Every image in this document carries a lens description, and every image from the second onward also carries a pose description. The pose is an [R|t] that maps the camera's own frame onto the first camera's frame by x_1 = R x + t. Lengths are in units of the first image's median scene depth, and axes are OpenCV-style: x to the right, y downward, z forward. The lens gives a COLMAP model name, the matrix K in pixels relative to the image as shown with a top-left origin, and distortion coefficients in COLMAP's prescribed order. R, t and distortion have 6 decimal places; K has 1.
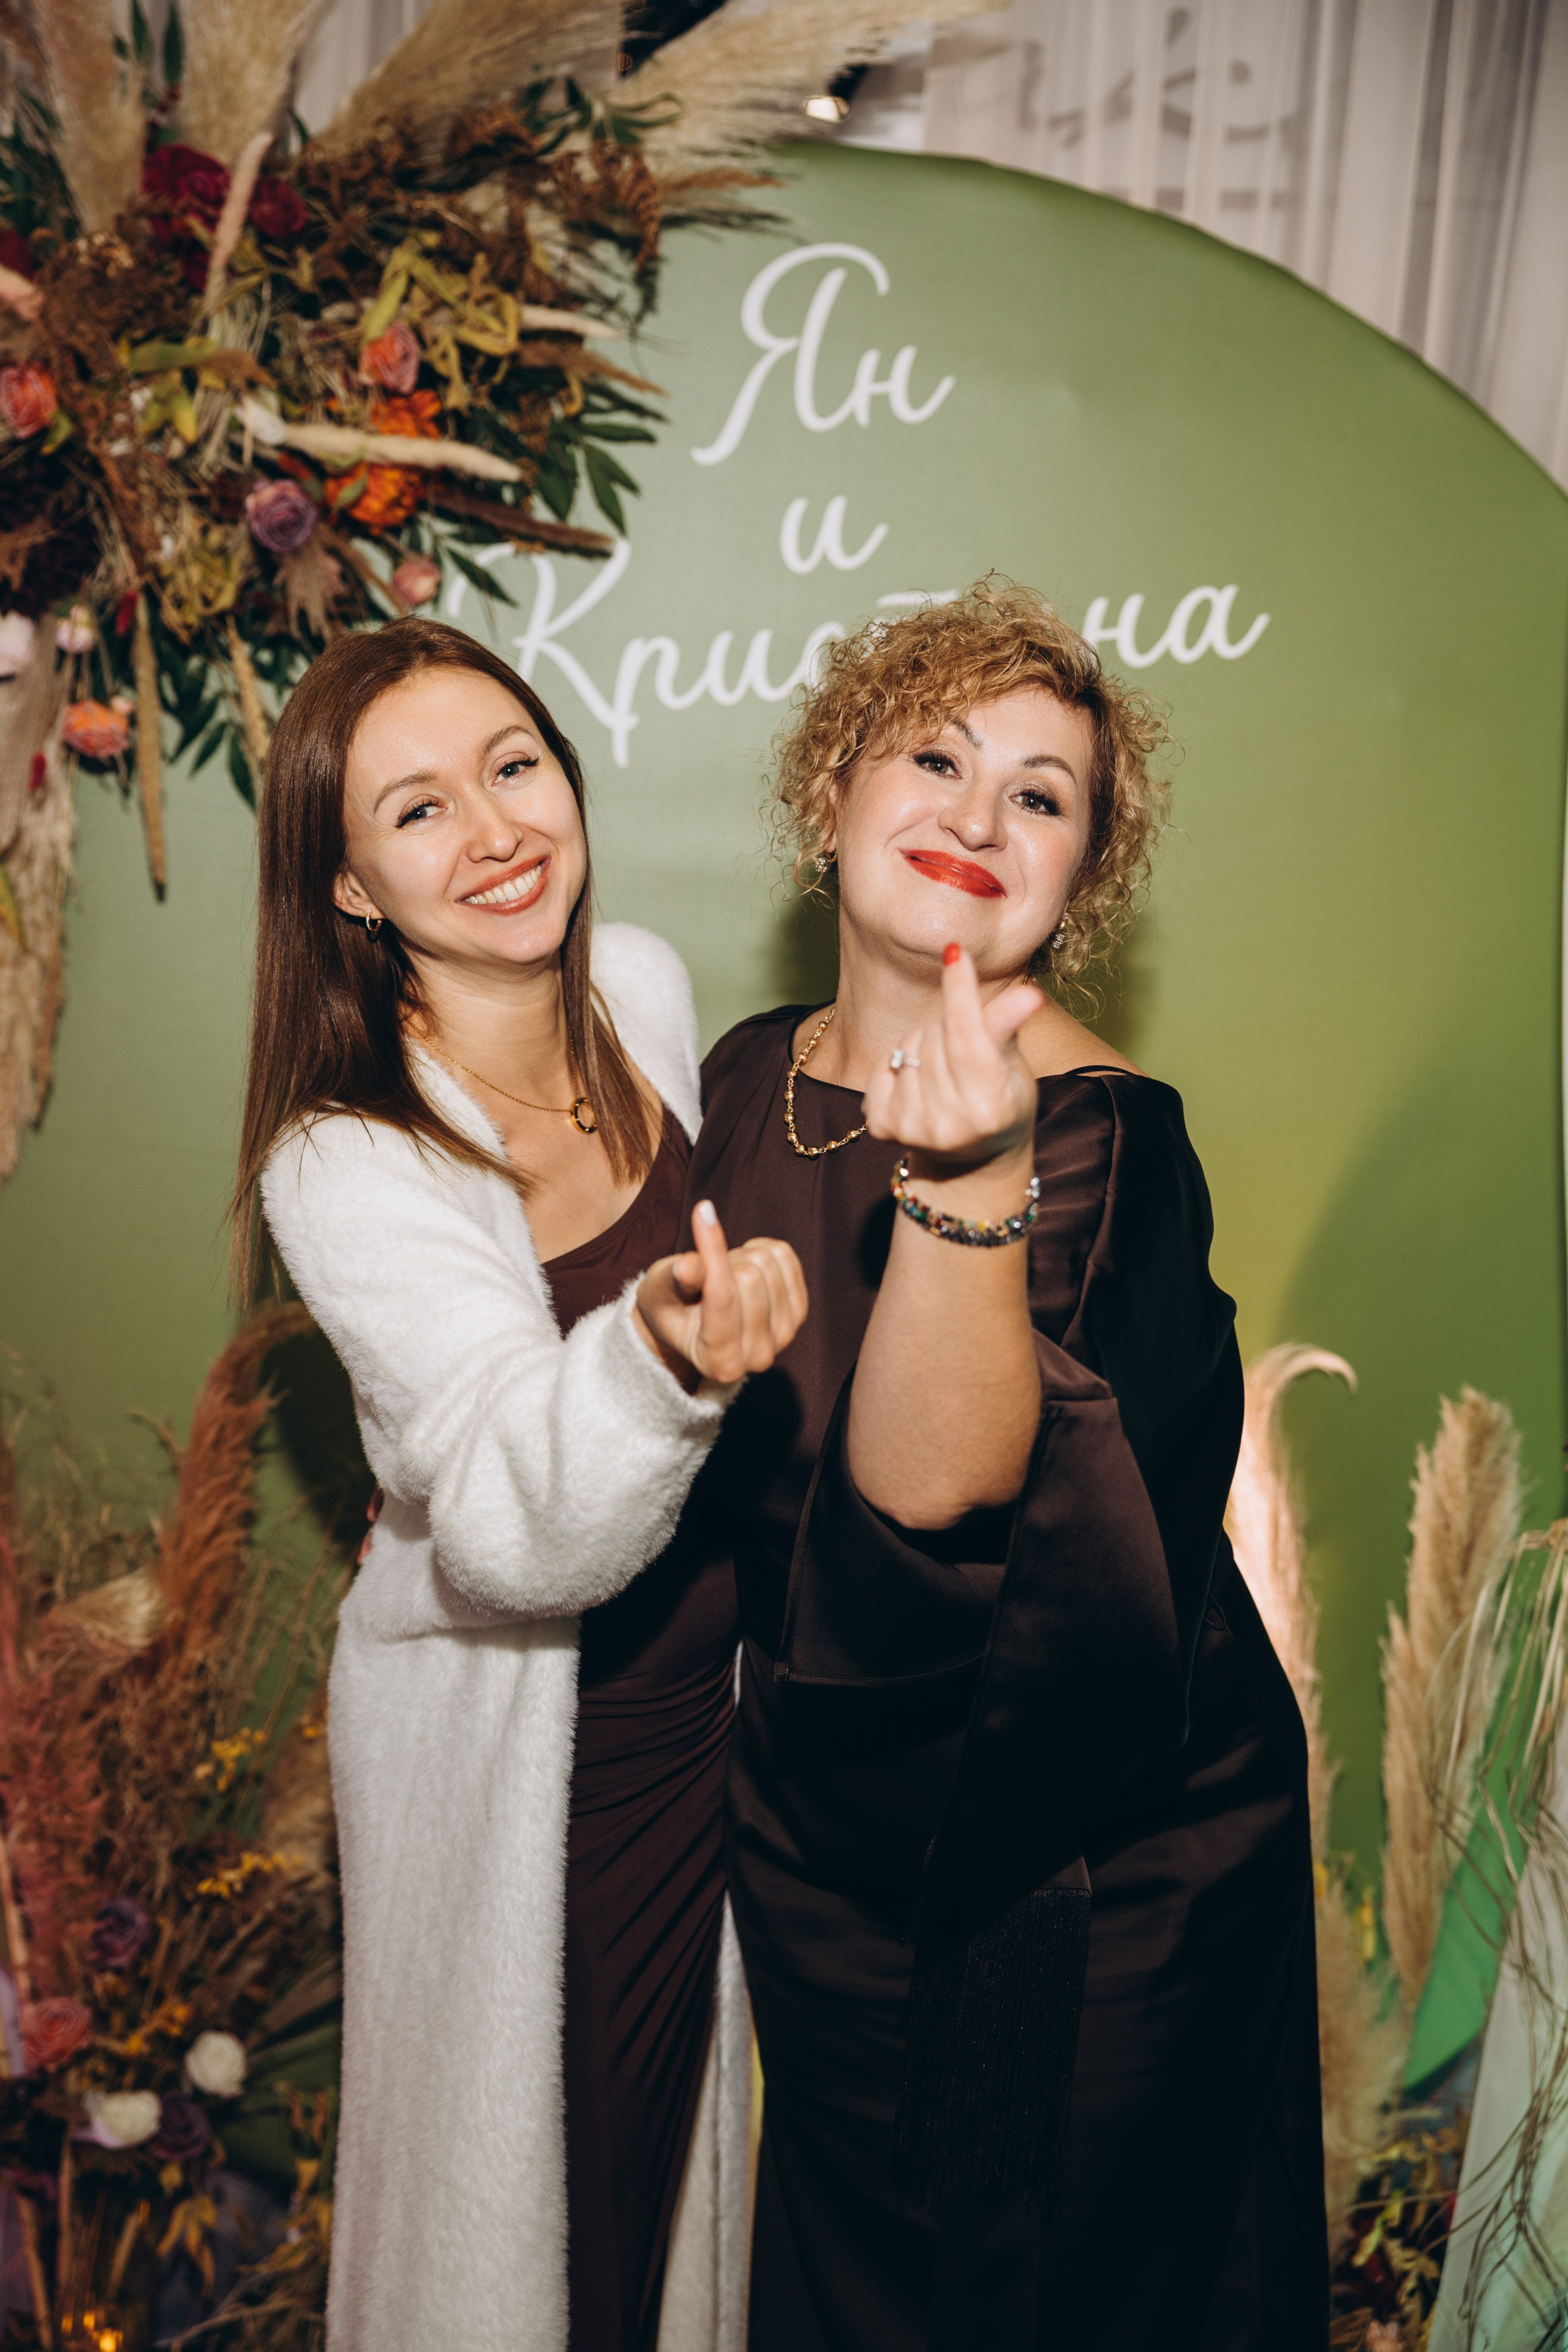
lens RADIAL K [[3340.5, 0, 760.3], [0, 3340.5, 1186.6], [0, 0, 1]] dist [0.383541, -1.001221]
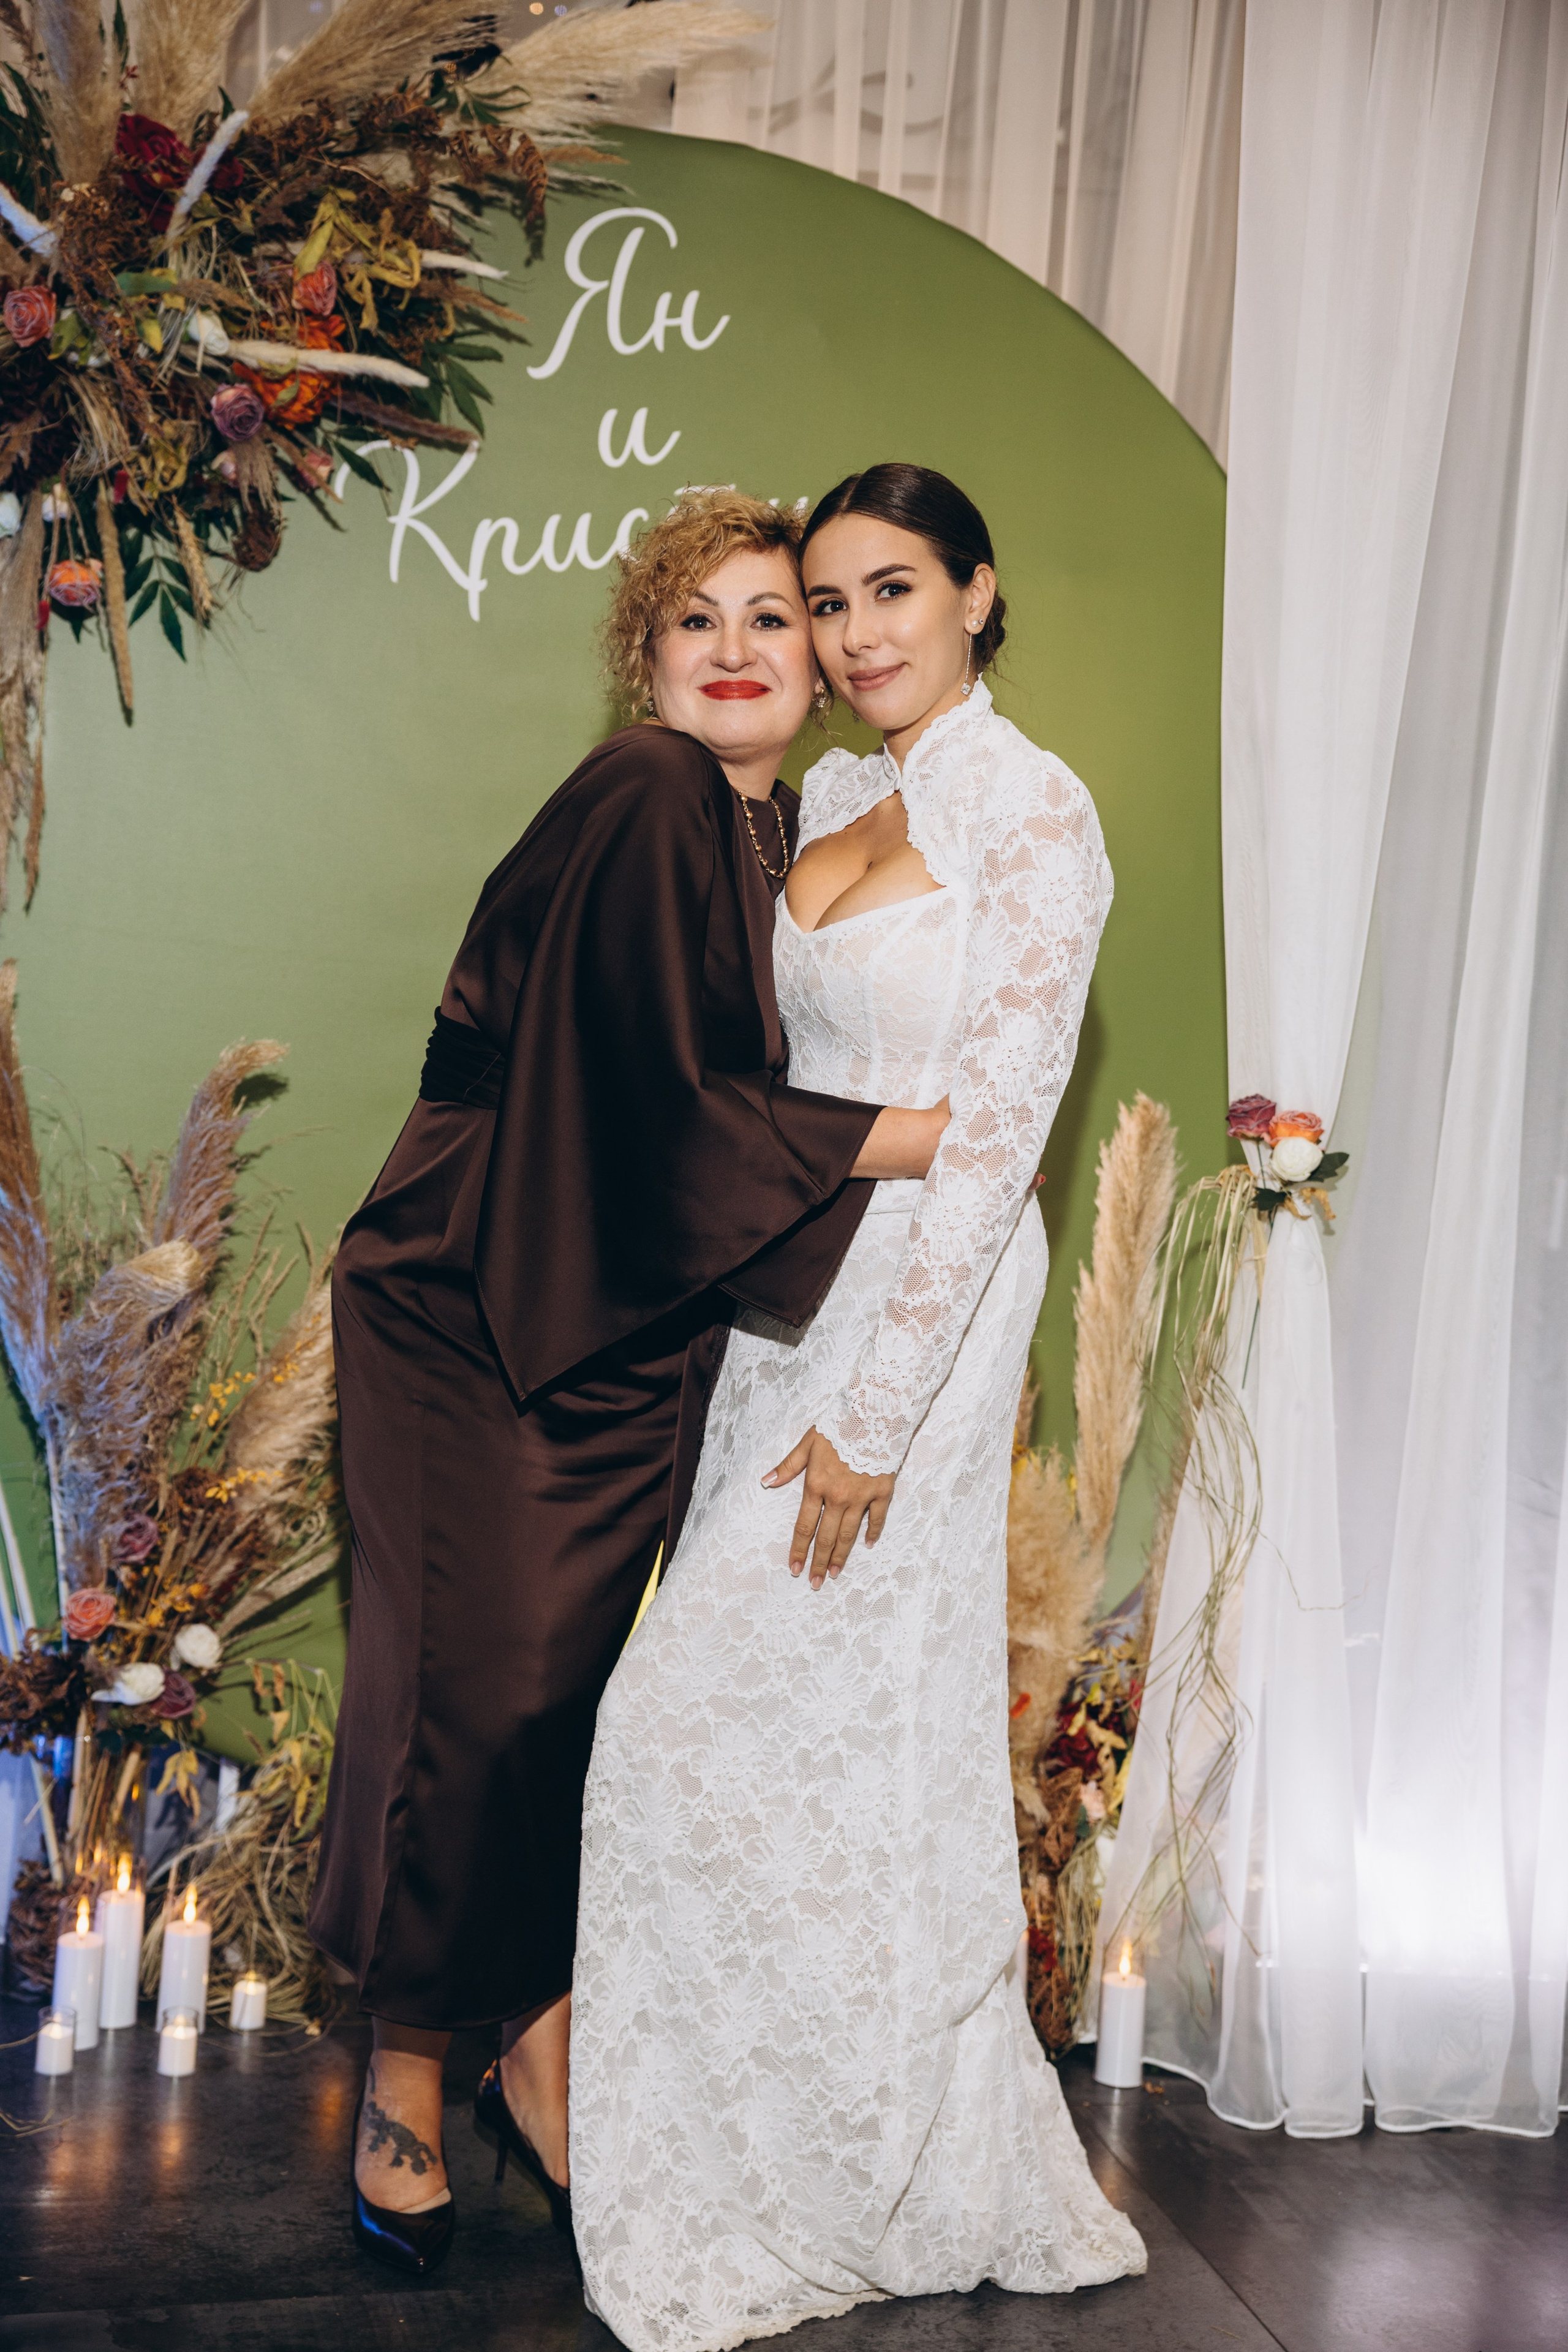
lens RADIAL K [[3382.6, 0, 787.2], [0, 3382.6, 1229.0], [0, 0, 1]] dist [0.367372, -0.968309]
pose [[0.982867, -0.028697, 0.182066, -0.177416], [0.024073, 0.999330, 0.027560, 0.073668], [-0.182735, -0.022705, 0.982900, -0.301020]]
